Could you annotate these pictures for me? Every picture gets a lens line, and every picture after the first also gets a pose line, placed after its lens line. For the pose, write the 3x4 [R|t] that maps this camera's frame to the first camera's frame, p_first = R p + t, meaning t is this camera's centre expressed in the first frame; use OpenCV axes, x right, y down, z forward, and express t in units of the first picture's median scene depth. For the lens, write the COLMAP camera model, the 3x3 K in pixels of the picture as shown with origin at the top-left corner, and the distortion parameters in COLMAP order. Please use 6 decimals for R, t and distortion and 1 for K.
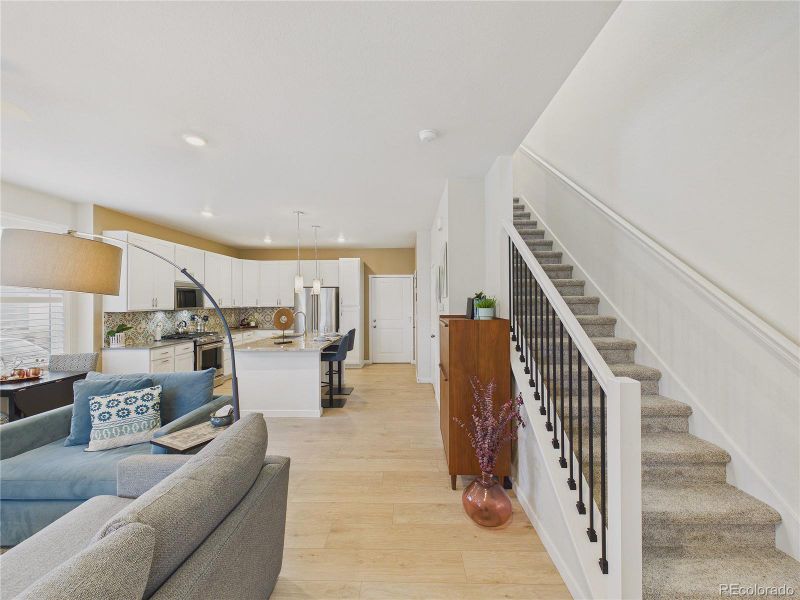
lens RADIAL K [[321.1, 0, 402.0], [0, 321.1, 300.8], [0, 0, 1]] dist [-0.009880, 0.002444]
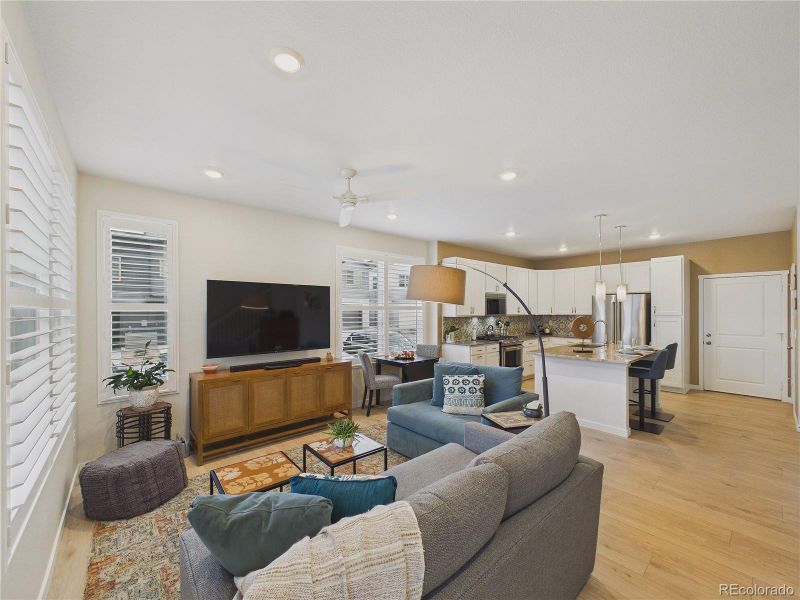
lens RADIAL K [[321.1, 0, 401.0], [0, 321.1, 308.1], [0, 0, 1]] dist [-0.009880, 0.002444]
pose [[0.666970, 0.000162, -0.745084, -0.012109], [-0.001253, 0.999999, -0.000905, -0.000222], [0.745083, 0.001537, 0.666970, -0.071639]]
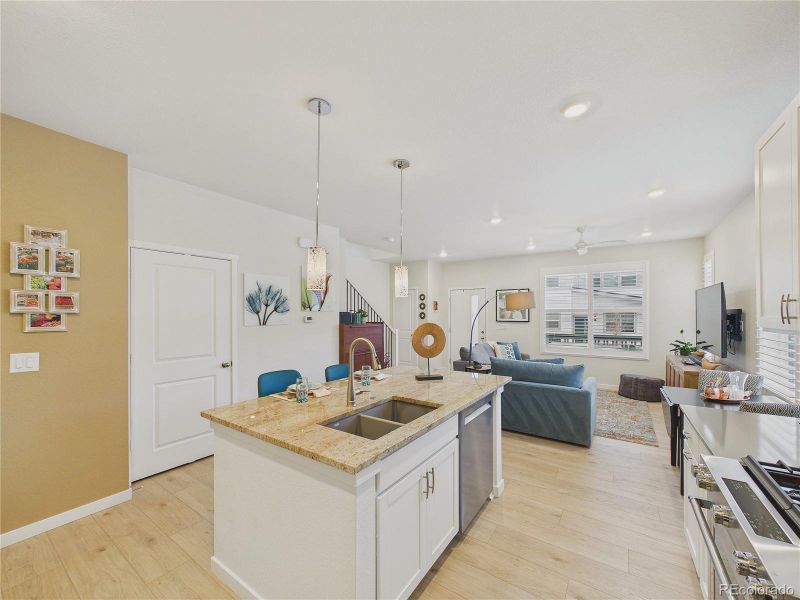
lens RADIAL K [[321.1, 0, 399.9], [0, 321.1, 314.2], [0, 0, 1]] dist [-0.009880, 0.002444]
pose [[-0.828846, 0.008798, 0.559408, -0.687758], [0.007131, 0.999961, -0.005161, 0.010520], [-0.559432, -0.000289, -0.828876, 1.571664]]
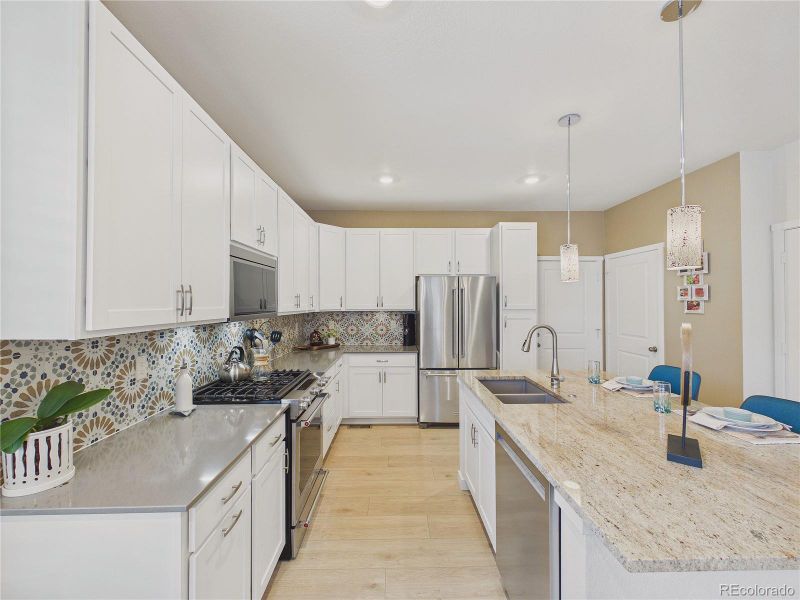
lens RADIAL K [[321.1, 0, 399.4], [0, 321.1, 300.3], [0, 0, 1]] dist [-0.009880, 0.002444]
pose [[0.999013, 0.002763, 0.044327, -0.635490], [-0.002430, 0.999969, -0.007543, 0.008410], [-0.044346, 0.007428, 0.998989, 0.749236]]
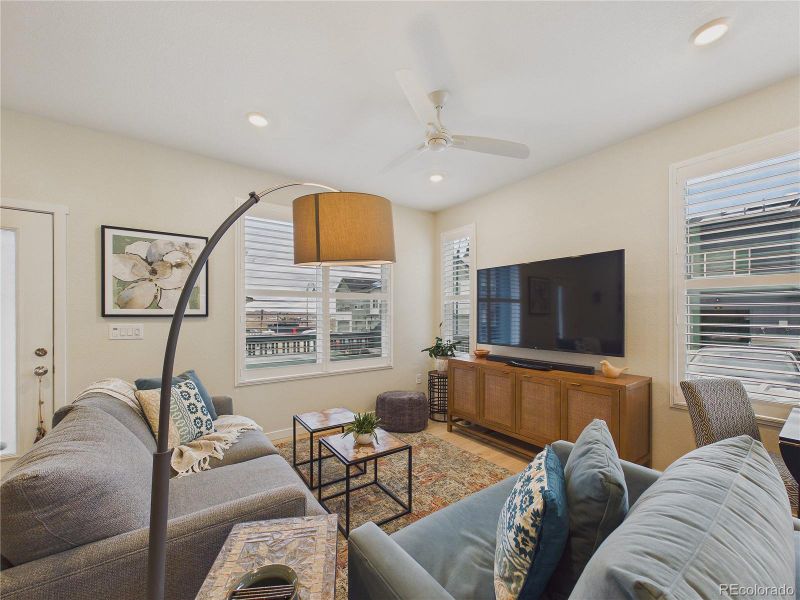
lens RADIAL K [[321.1, 0, 399.3], [0, 321.1, 316.3], [0, 0, 1]] dist [-0.009880, 0.002444]
pose [[-0.803619, 0.012641, -0.595009, -0.246709], [0.008957, 0.999918, 0.009145, 0.042343], [0.595076, 0.002020, -0.803667, 0.659166]]
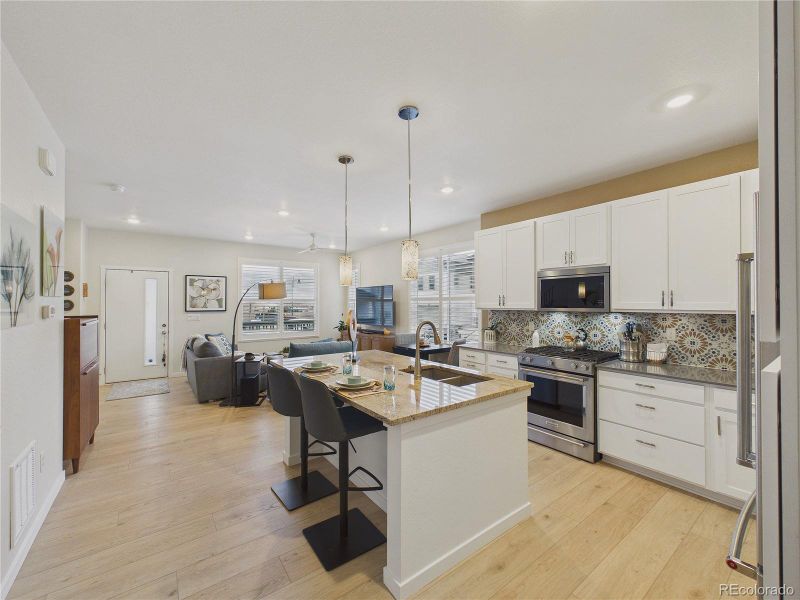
lens RADIAL K [[329.3, 0, 399.2], [0, 329.3, 302.4], [0, 0, 1]] dist [-0.001327, -0.000634]
pose [[-0.792198, 0.008846, -0.610200, -0.013669], [0.009132, 0.999955, 0.002640, 0.006460], [0.610196, -0.003481, -0.792243, 1.652067]]
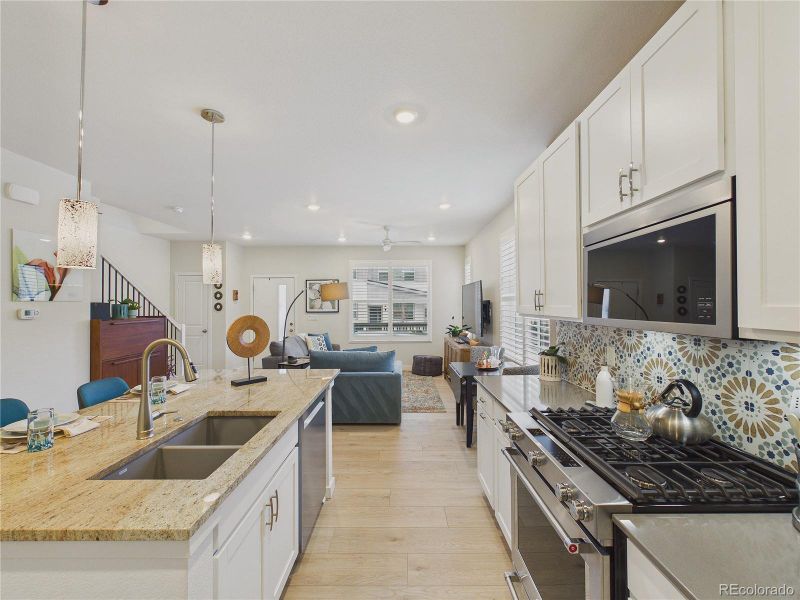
lens RADIAL K [[329.3, 0, 400.4], [0, 329.3, 301.2], [0, 0, 1]] dist [-0.001327, -0.000634]
pose [[-0.999863, 0.012996, -0.010254, -0.625023], [0.013100, 0.999863, -0.010072, 0.009862], [0.010121, -0.010205, -0.999897, 1.561262]]
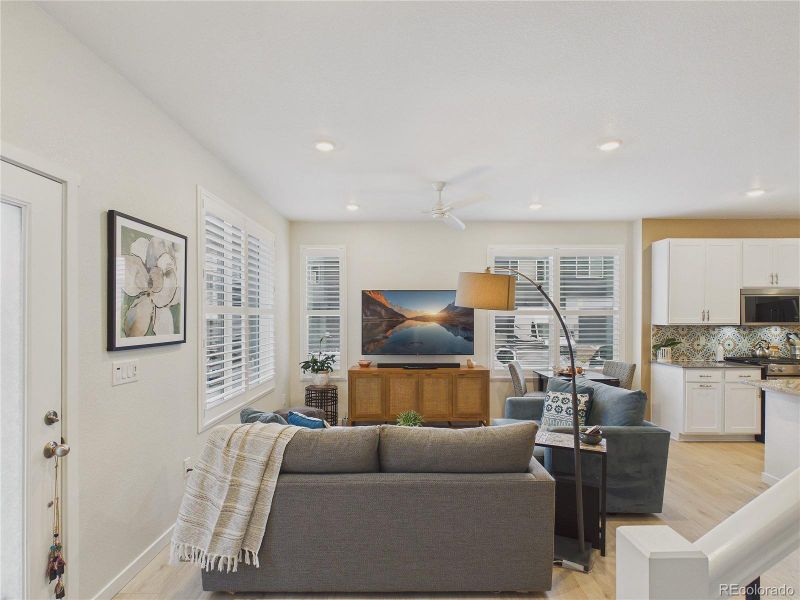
lens RADIAL K [[415.7, 0, 398.6], [0, 415.7, 314.9], [0, 0, 1]] dist [0.002390, 0.000235]
pose [[0.004809, 0.003097, -0.999984, 0.338253], [0.001723, 0.999994, 0.003106, -0.000193], [0.999987, -0.001738, 0.004803, 0.202454]]
